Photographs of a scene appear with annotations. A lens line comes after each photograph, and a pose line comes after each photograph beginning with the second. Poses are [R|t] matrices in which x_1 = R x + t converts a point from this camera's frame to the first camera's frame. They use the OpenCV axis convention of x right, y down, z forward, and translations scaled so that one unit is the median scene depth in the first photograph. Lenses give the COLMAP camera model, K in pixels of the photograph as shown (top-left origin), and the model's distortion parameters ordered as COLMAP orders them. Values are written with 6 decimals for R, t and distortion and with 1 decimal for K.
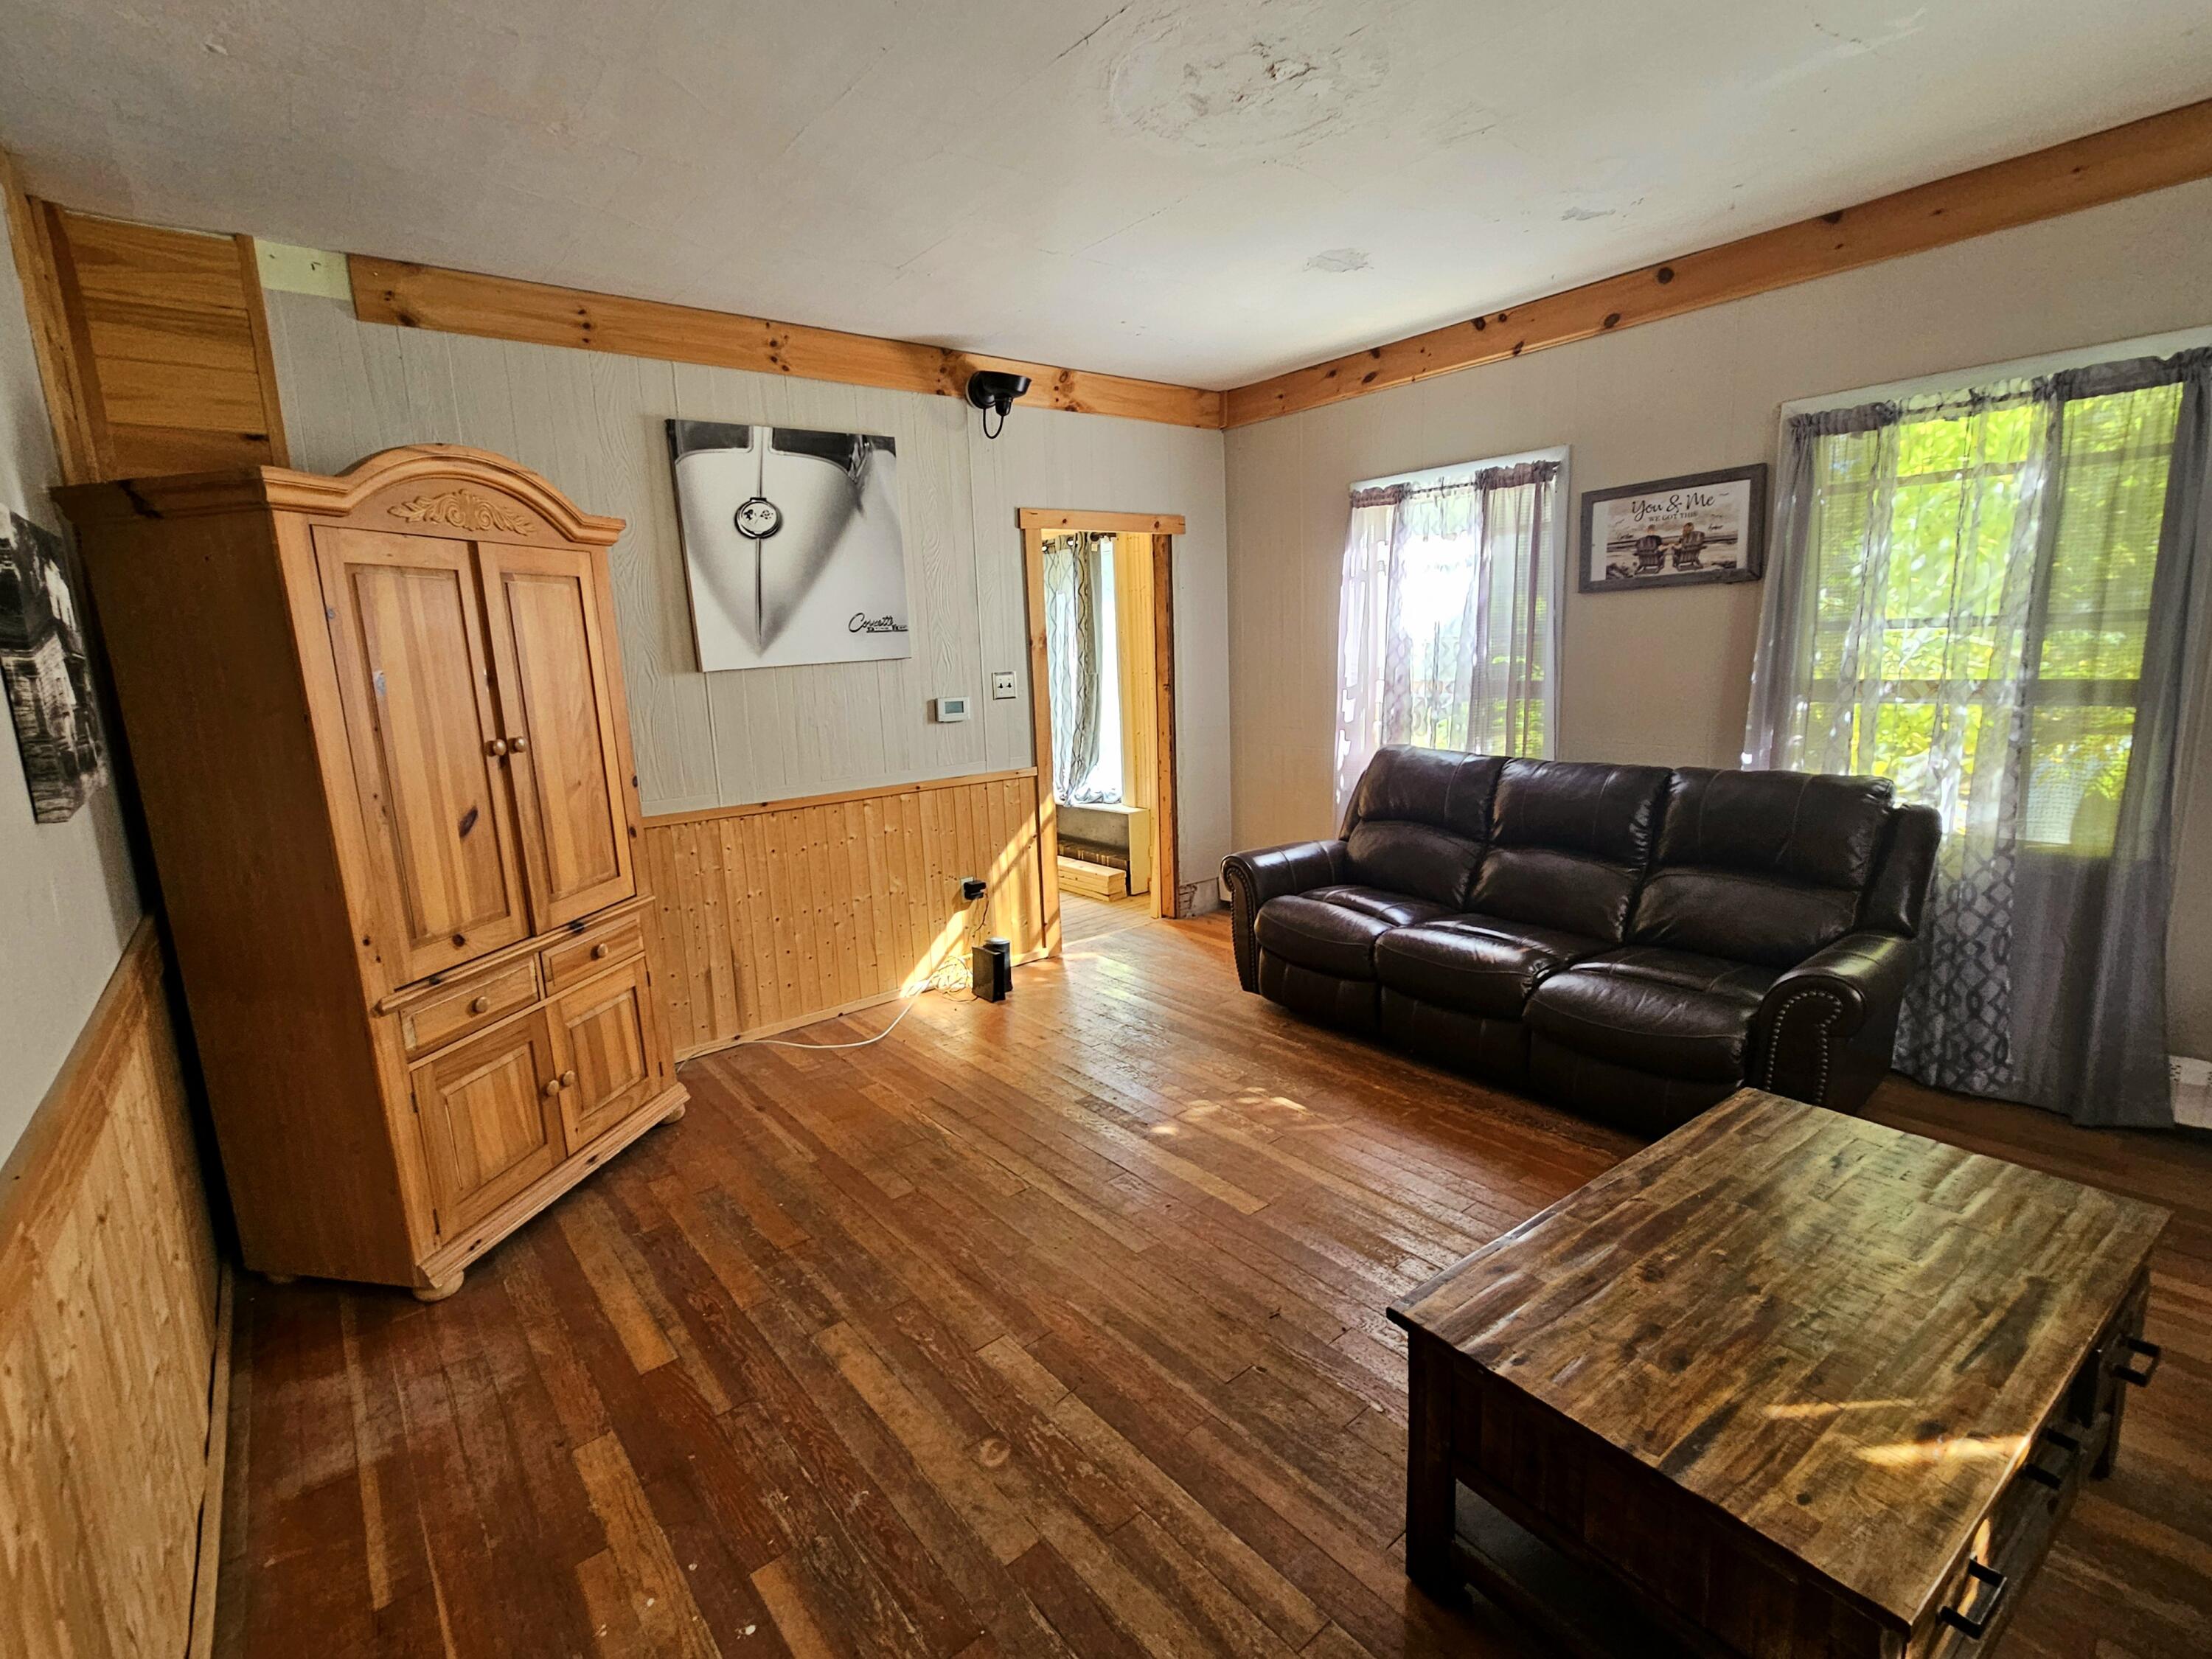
lens RADIAL K [[1015.7, 0, 1100.7], [0, 1015.7, 826.2], [0, 0, 1]] dist [-0.005653, 0.002882]
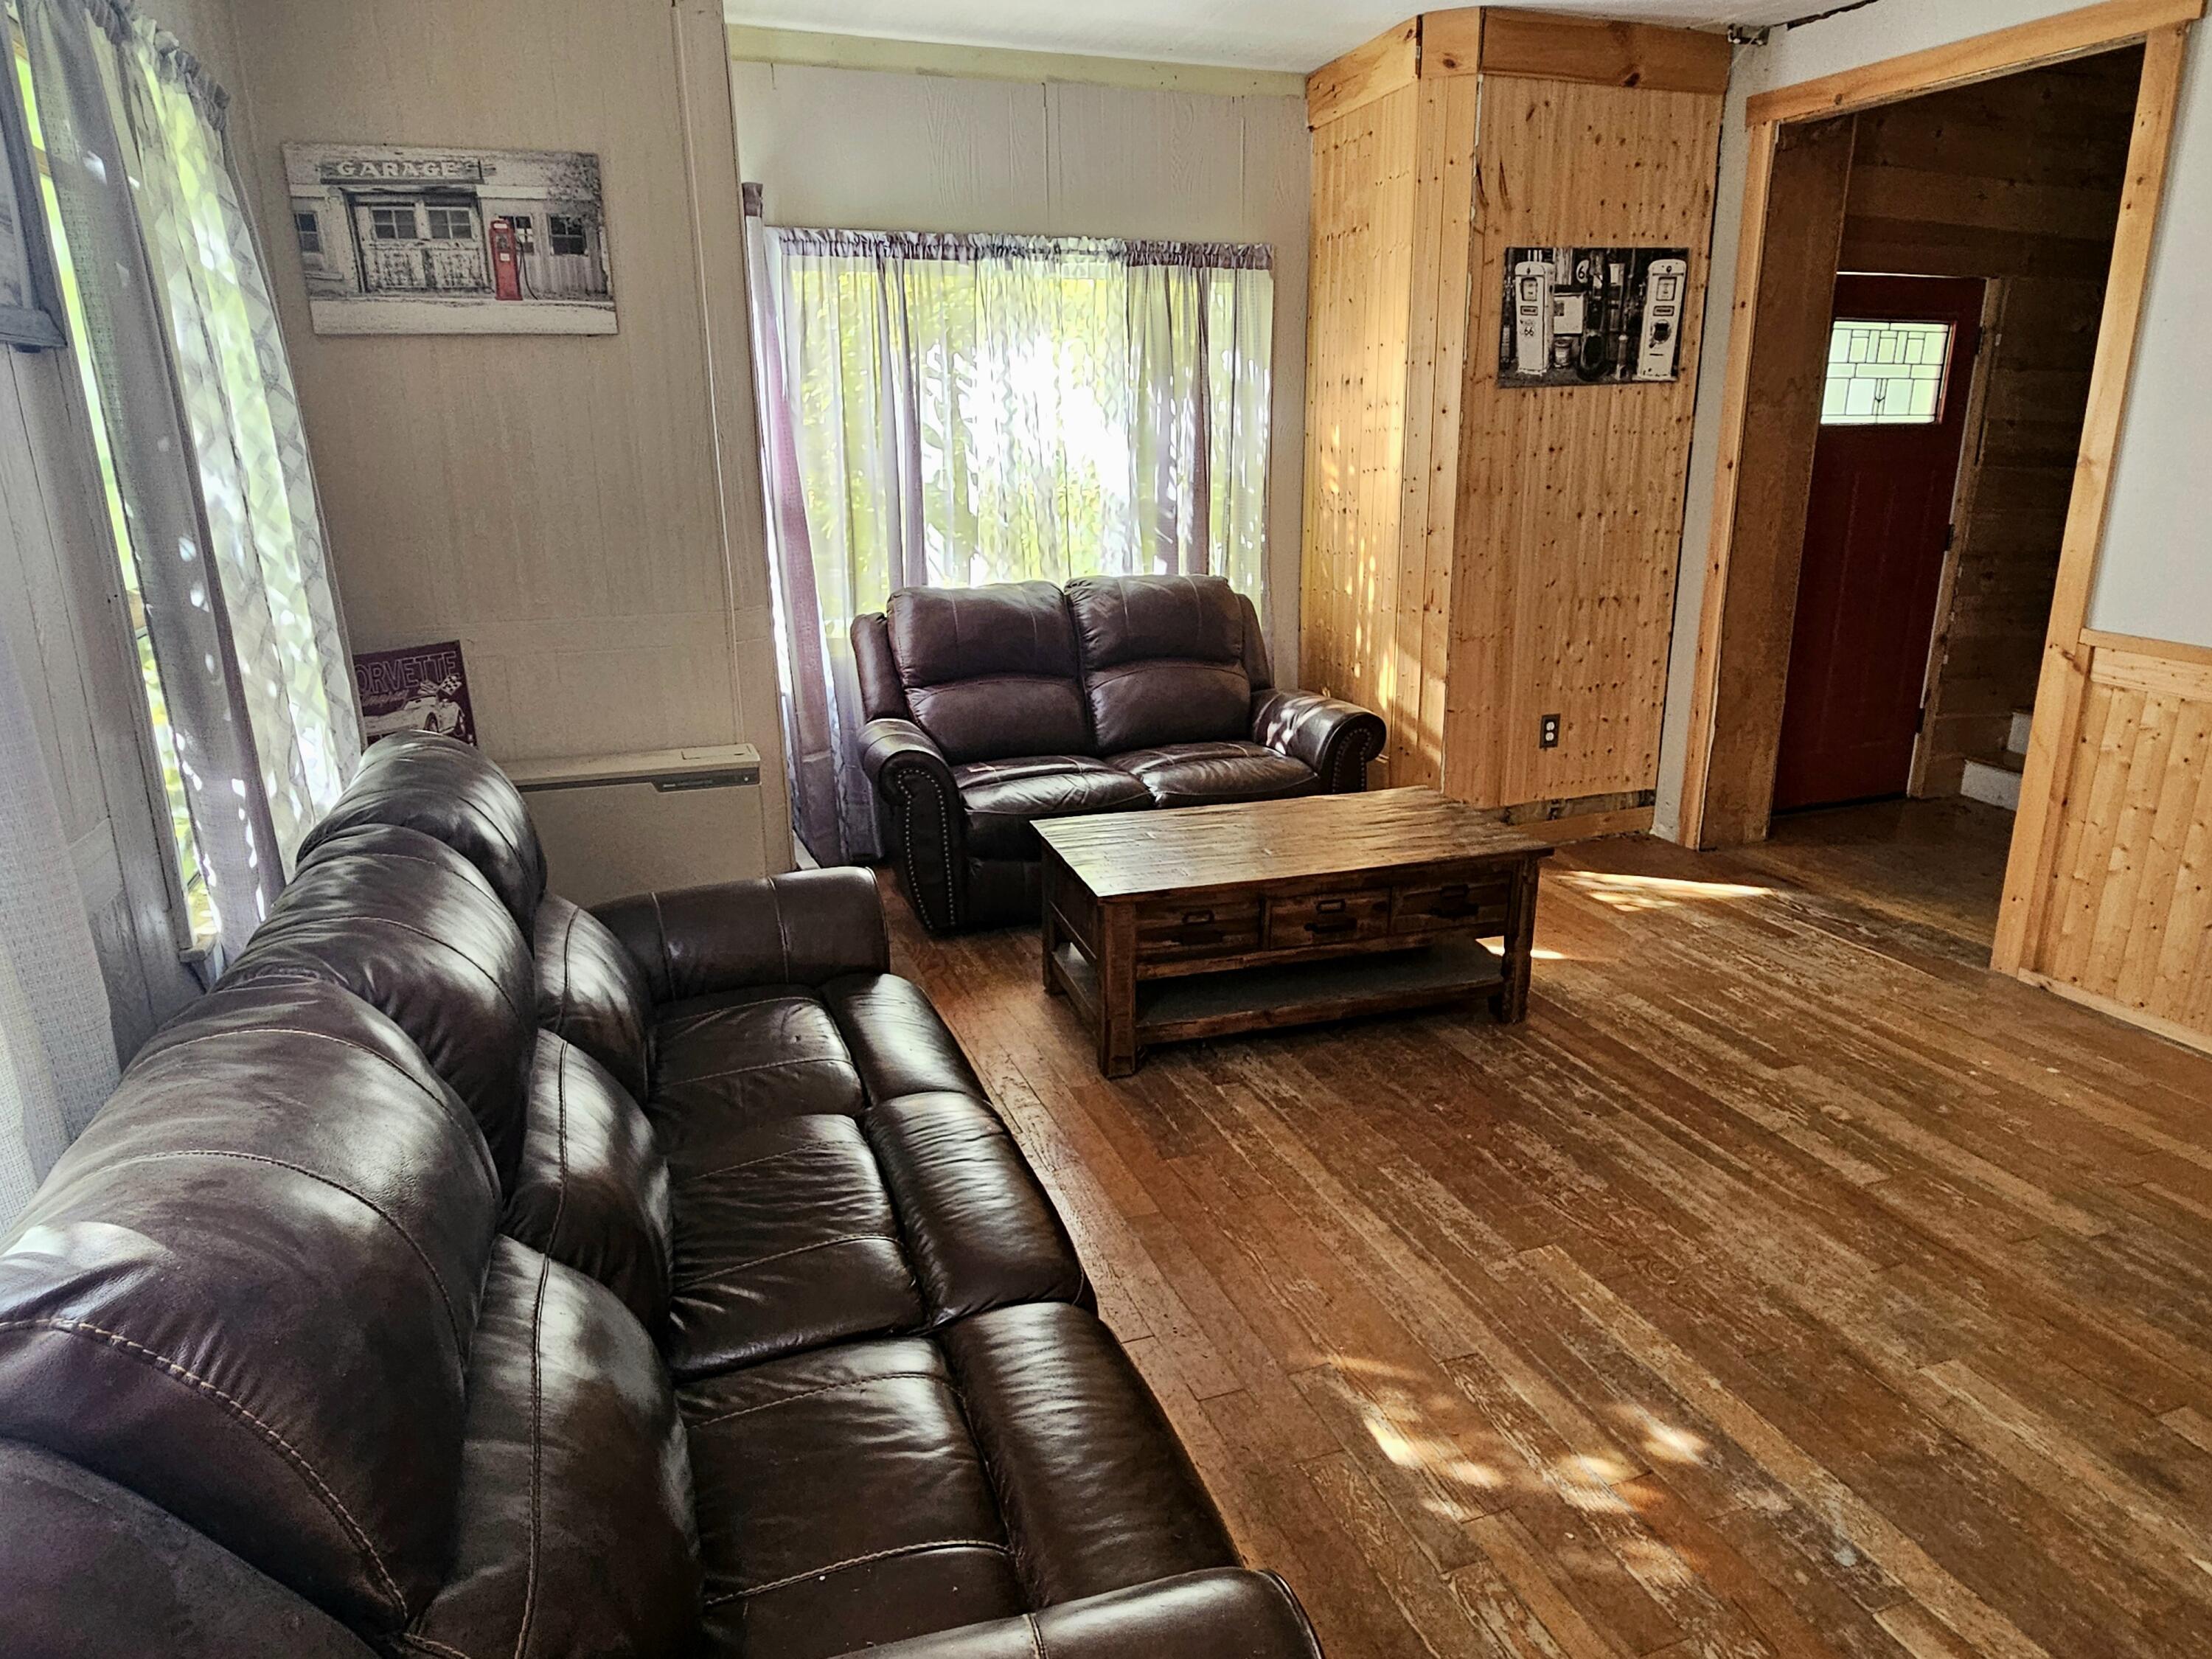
lens RADIAL K [[1387.4, 0, 1110.3], [0, 1387.4, 831.5], [0, 0, 1]] dist [0.001332, -0.002348]
pose [[-0.946347, -0.041780, 0.320440, 0.130326], [0.103634, 0.899994, 0.423403, -0.313580], [-0.306083, 0.433895, -0.847377, 1.675042]]
